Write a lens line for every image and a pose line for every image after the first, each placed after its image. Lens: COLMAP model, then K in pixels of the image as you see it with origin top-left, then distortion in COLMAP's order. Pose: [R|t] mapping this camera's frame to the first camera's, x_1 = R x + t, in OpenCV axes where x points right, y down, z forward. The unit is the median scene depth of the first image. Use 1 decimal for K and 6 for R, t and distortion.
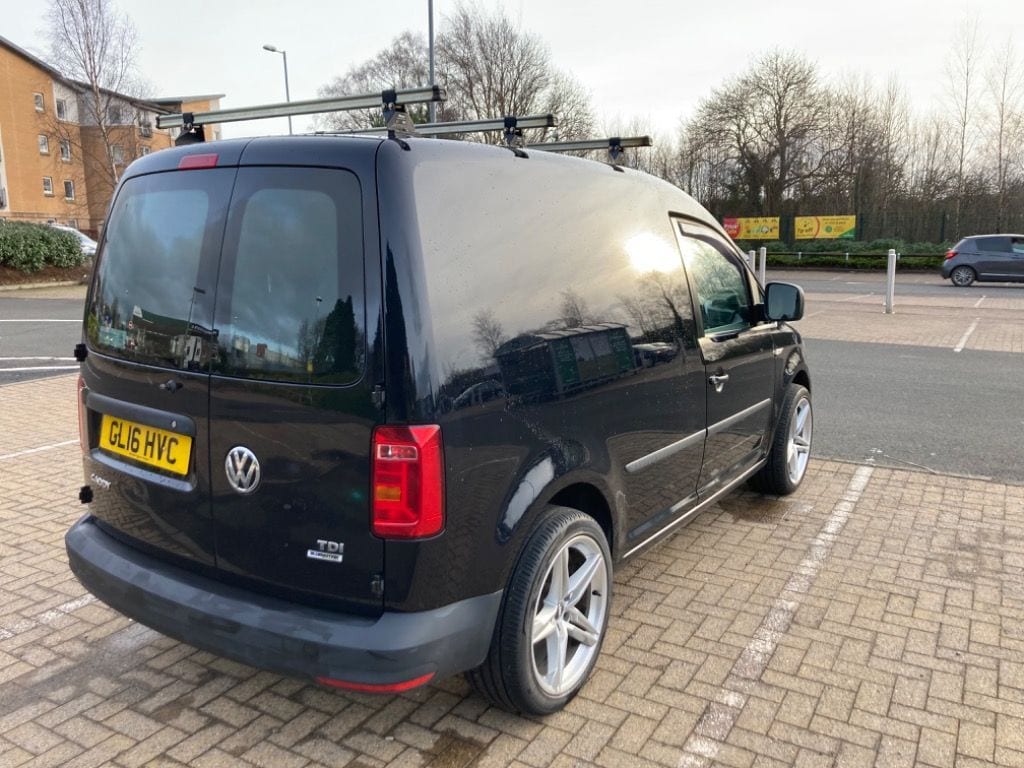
lens RADIAL K [[868.2, 0, 512.1], [0, 868.2, 380.8], [0, 0, 1]] dist [0.016065, -0.009237]
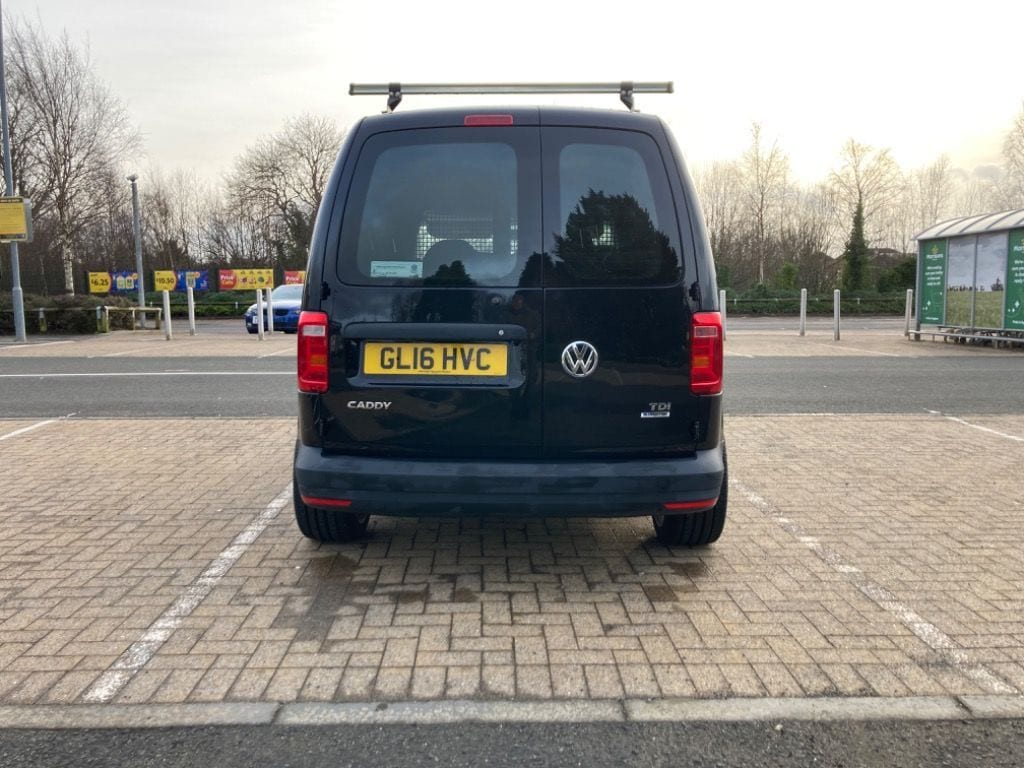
lens RADIAL K [[868.2, 0, 519.3], [0, 868.2, 386.7], [0, 0, 1]] dist [0.016065, -0.009237]
pose [[0.835309, -0.061528, 0.546327, -0.958301], [0.098531, 0.994383, -0.038661, 0.161394], [-0.540880, 0.086124, 0.836679, -0.011129]]
